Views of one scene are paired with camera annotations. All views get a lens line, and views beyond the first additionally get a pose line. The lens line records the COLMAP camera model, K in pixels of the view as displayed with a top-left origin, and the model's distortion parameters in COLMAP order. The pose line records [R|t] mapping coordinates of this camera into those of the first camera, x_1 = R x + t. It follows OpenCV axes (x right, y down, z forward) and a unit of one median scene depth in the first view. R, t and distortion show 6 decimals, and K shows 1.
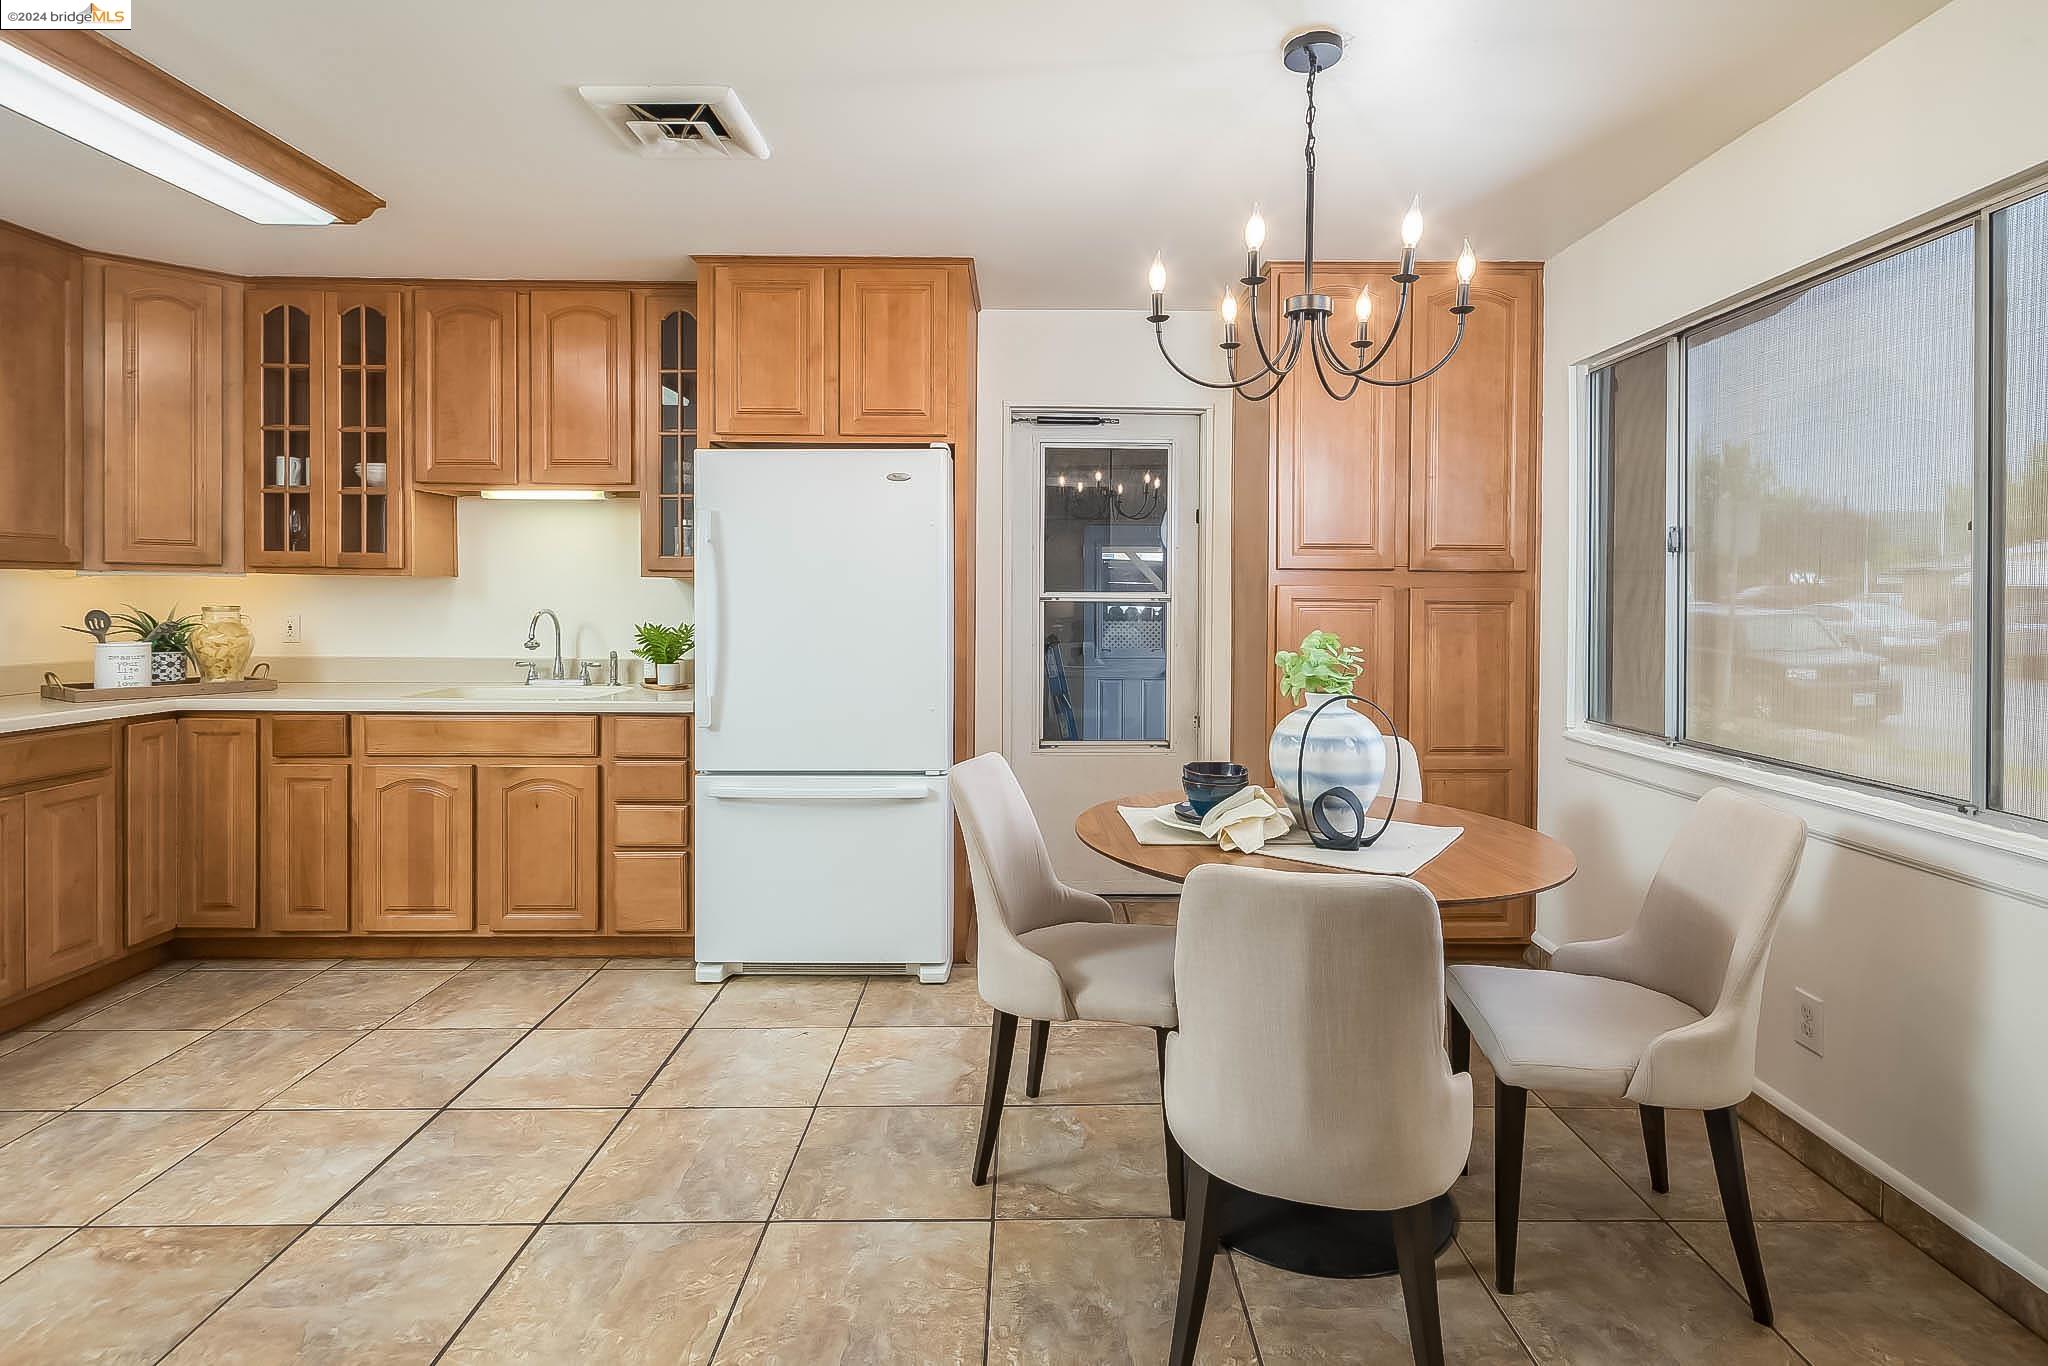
lens RADIAL K [[1022.3, 0, 1030.9], [0, 1022.3, 599.0], [0, 0, 1]] dist [0.011989, -0.004301]
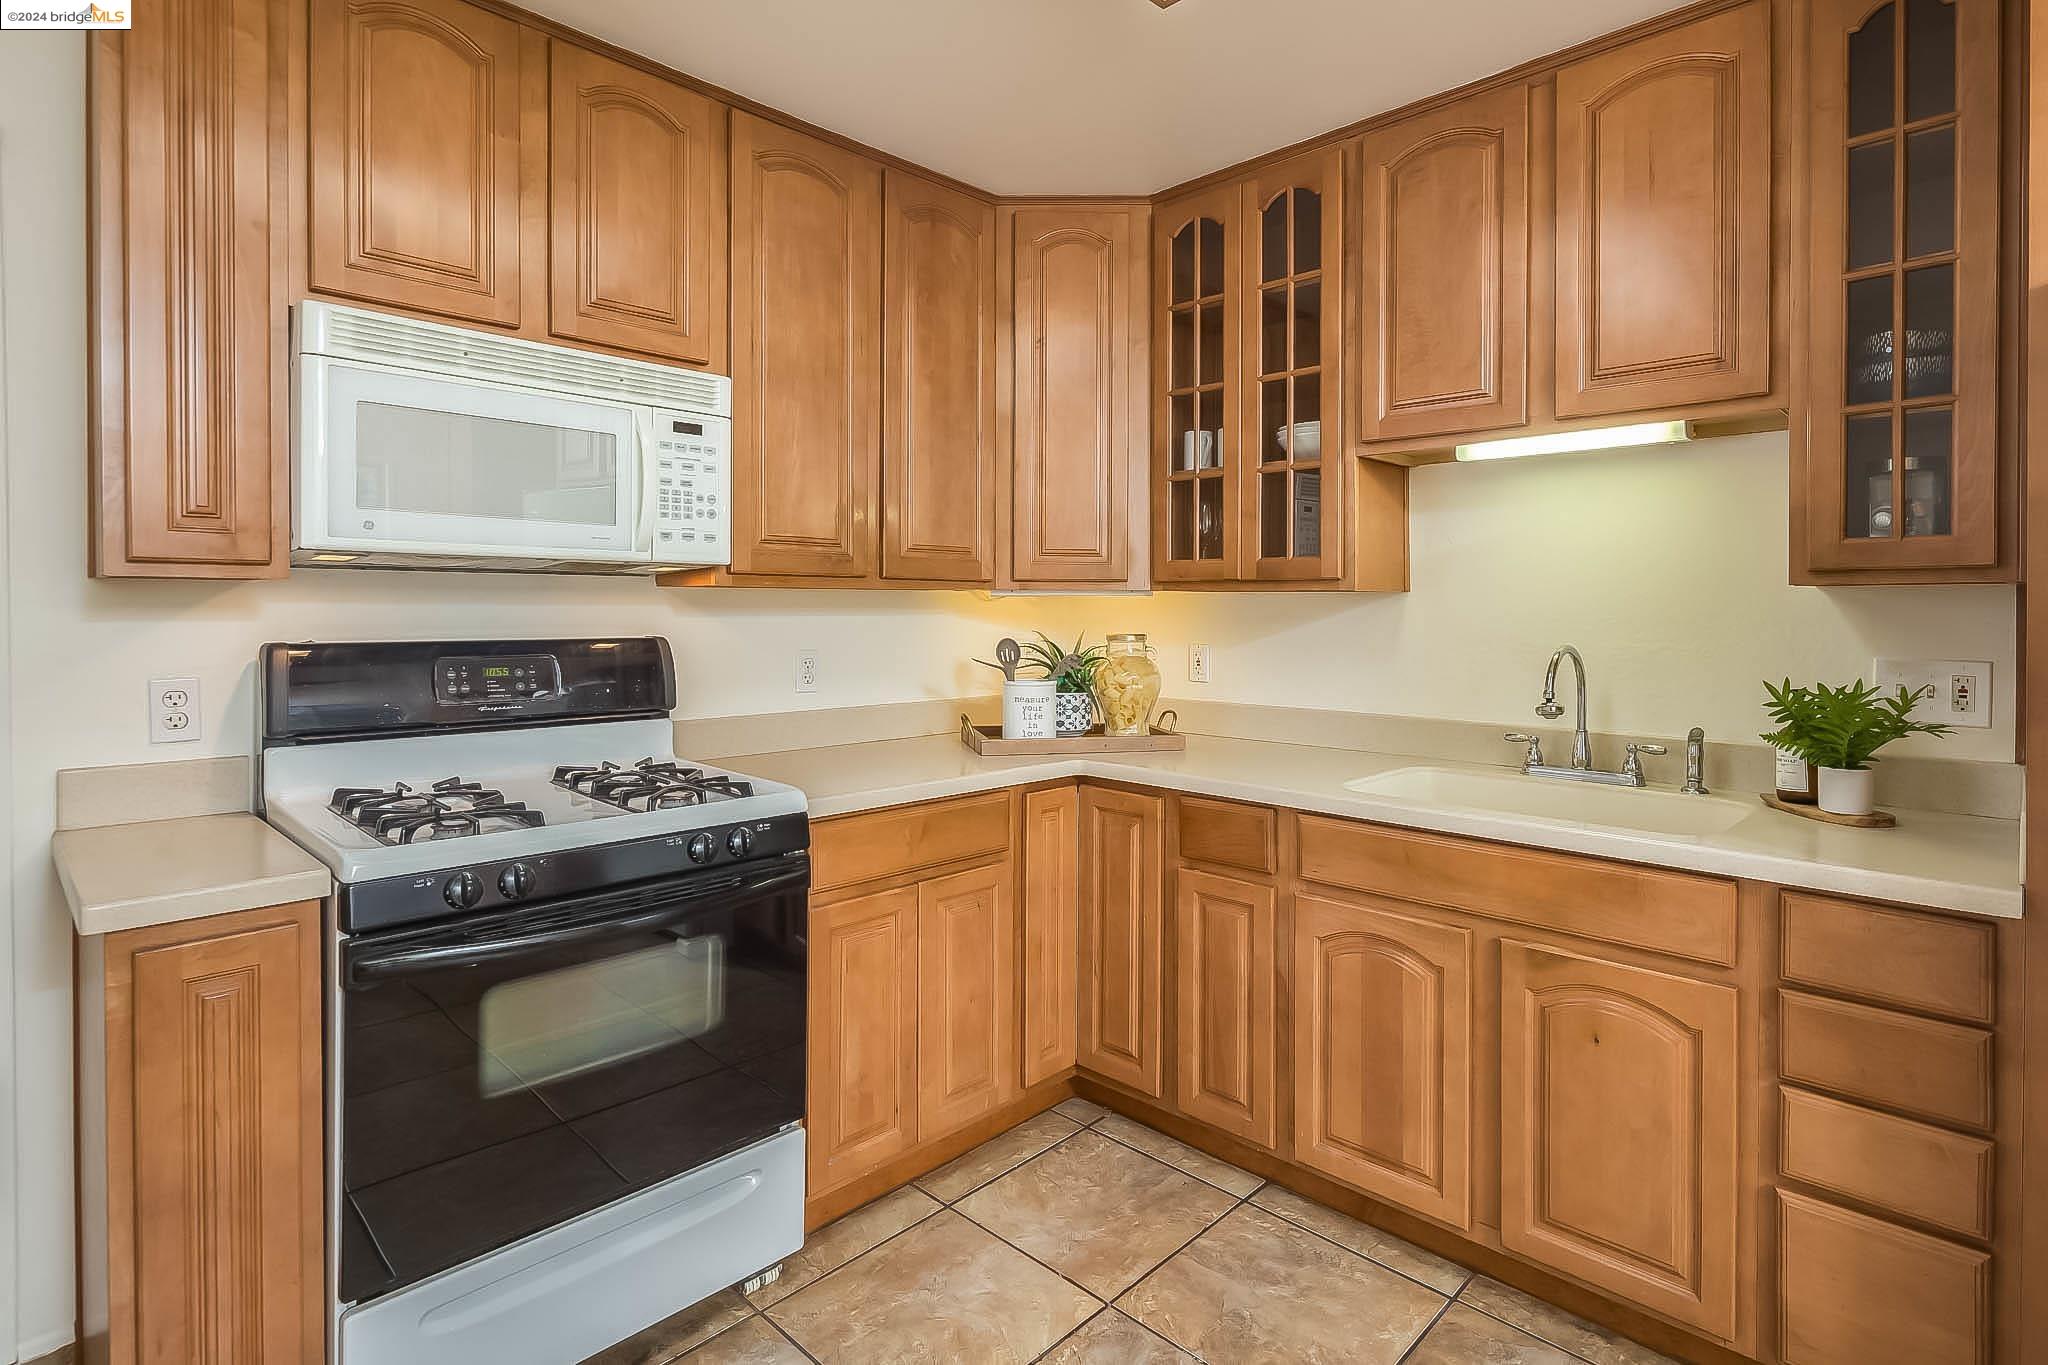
lens RADIAL K [[1022.3, 0, 1040.6], [0, 1022.3, 617.4], [0, 0, 1]] dist [0.011989, -0.004301]
pose [[0.713014, 0.001094, -0.701149, -0.321164], [-0.001517, 0.999999, 0.000017, -0.006493], [0.701148, 0.001051, 0.713015, 0.442407]]
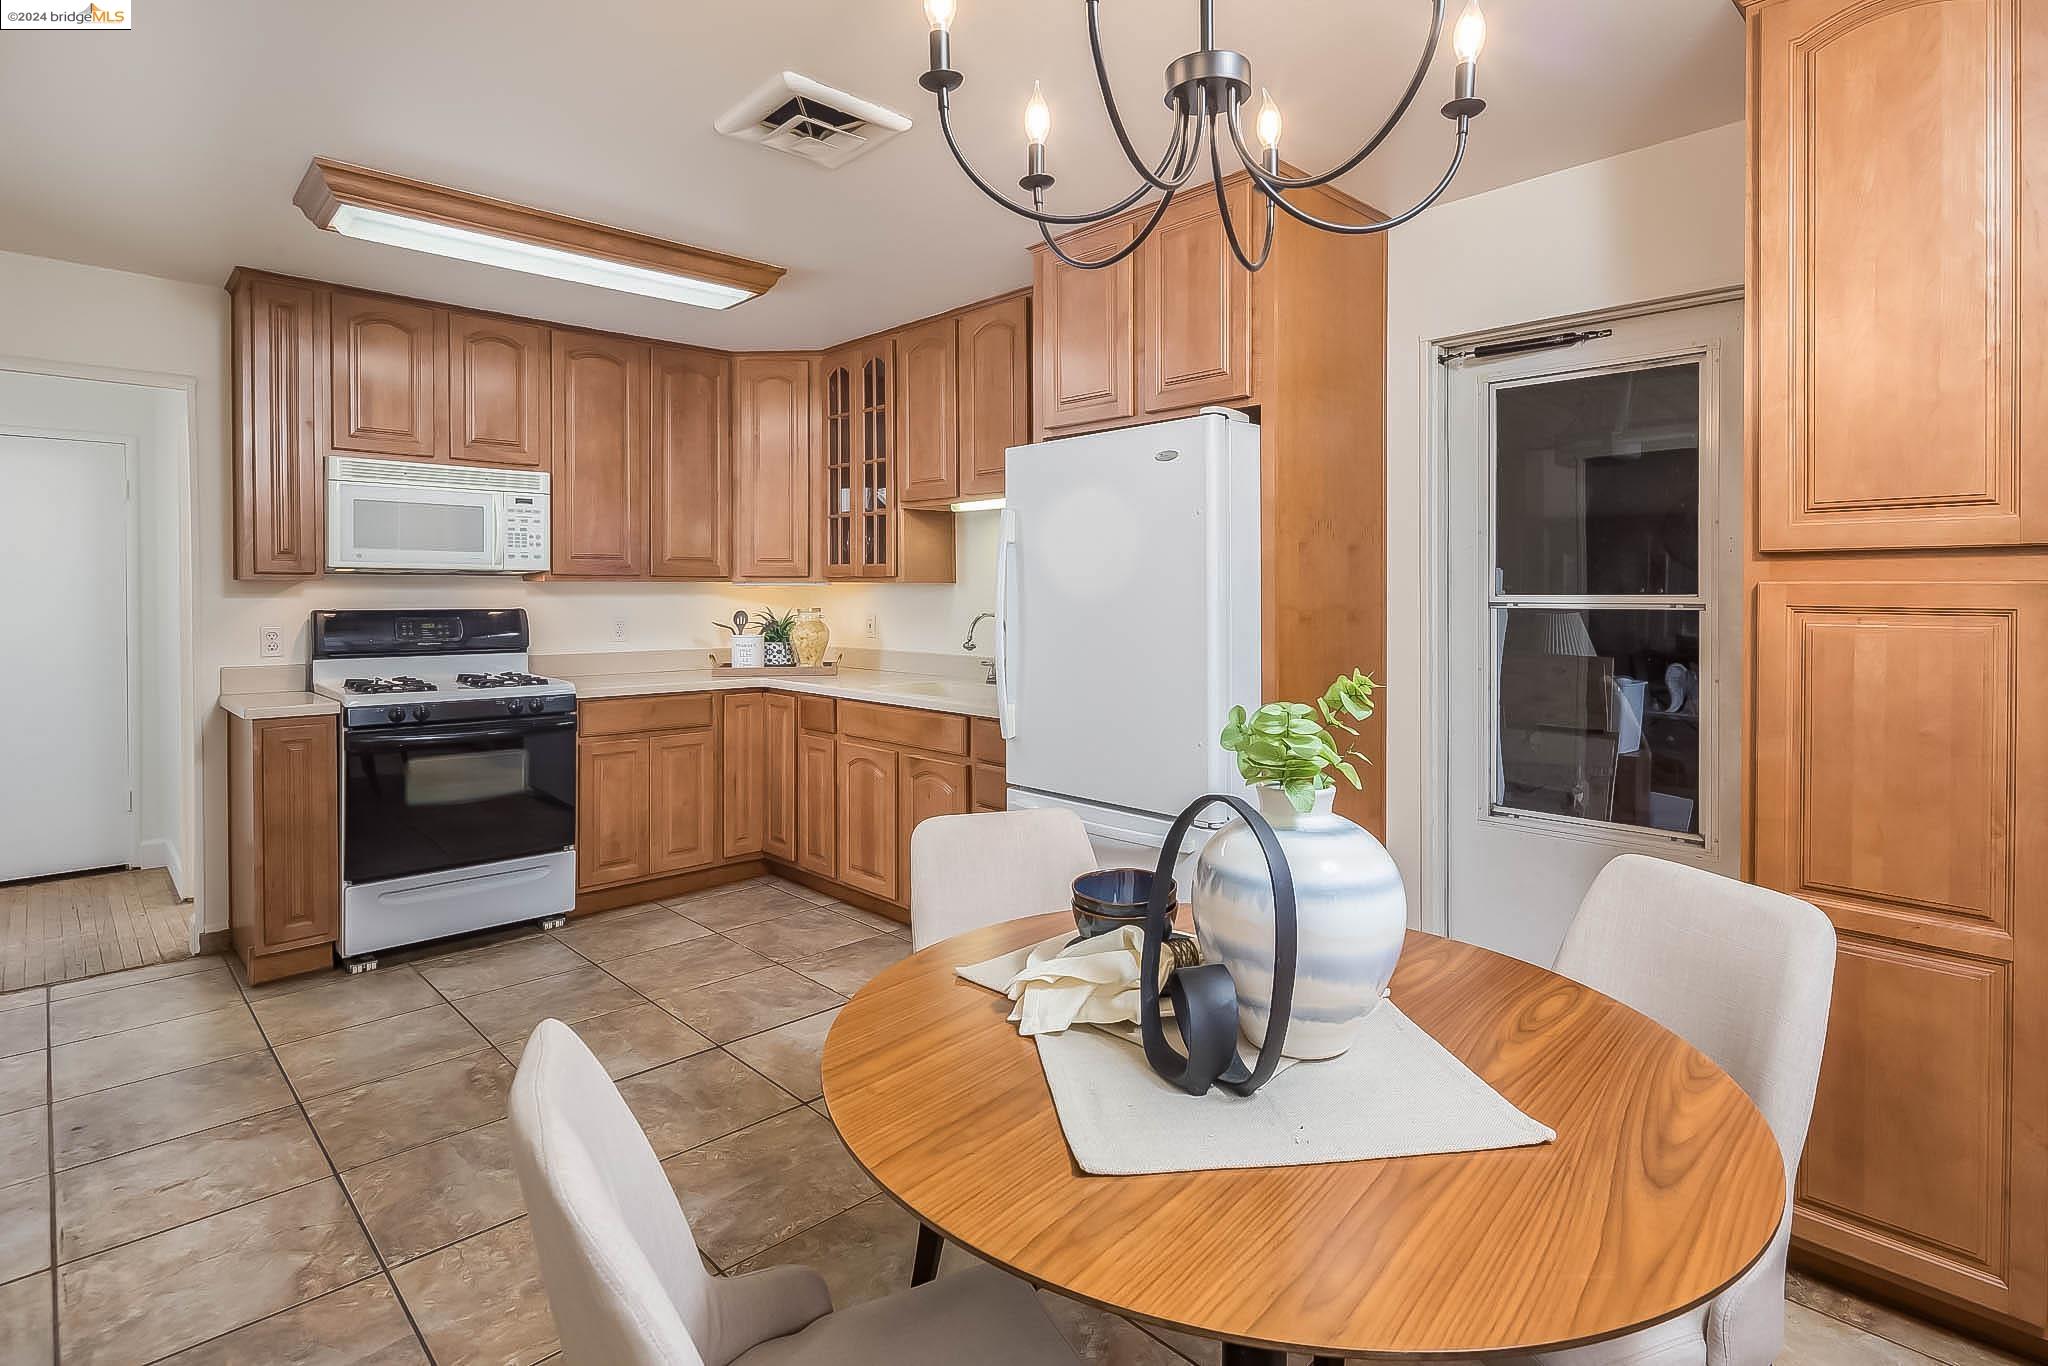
lens RADIAL K [[1022.3, 0, 1031.7], [0, 1022.3, 604.3], [0, 0, 1]] dist [0.011989, -0.004301]
pose [[0.689480, 0.002833, -0.724300, 0.367209], [-0.000438, 0.999994, 0.003494, -0.003214], [0.724305, -0.002092, 0.689477, 0.336156]]
